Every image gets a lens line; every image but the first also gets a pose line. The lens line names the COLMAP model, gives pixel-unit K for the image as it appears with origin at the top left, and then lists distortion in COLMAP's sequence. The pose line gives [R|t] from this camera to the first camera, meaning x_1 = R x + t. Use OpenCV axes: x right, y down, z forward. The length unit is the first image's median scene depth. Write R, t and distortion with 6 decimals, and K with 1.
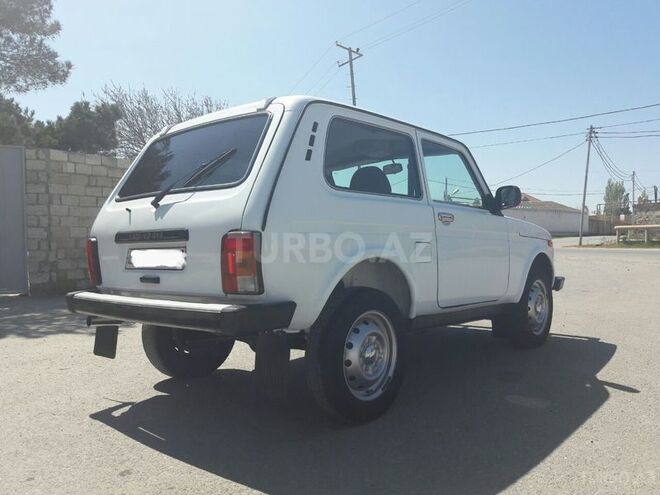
lens RADIAL K [[574.1, 0, 329.3], [0, 574.1, 250.8], [0, 0, 1]] dist [0.004004, -0.045800]
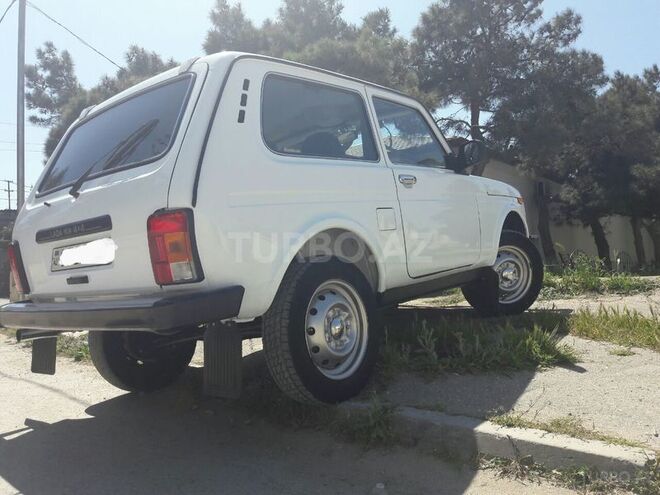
lens RADIAL K [[552.8, 0, 330.3], [0, 552.8, 255.9], [0, 0, 1]] dist [-0.000617, -0.007742]
pose [[0.993210, -0.107833, 0.043659, 0.031255], [0.106616, 0.993868, 0.029313, 0.026188], [-0.046552, -0.024459, 0.998616, 0.127985]]
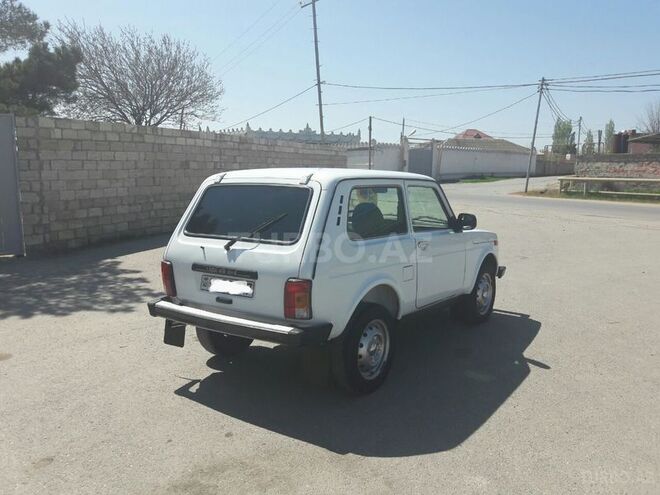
lens RADIAL K [[590.7, 0, 330.0], [0, 590.7, 247.5], [0, 0, 1]] dist [0.069798, -0.212051]
pose [[0.995593, 0.005197, 0.093640, -0.163135], [-0.016869, 0.992102, 0.124294, -0.236096], [-0.092255, -0.125326, 0.987817, -0.412710]]
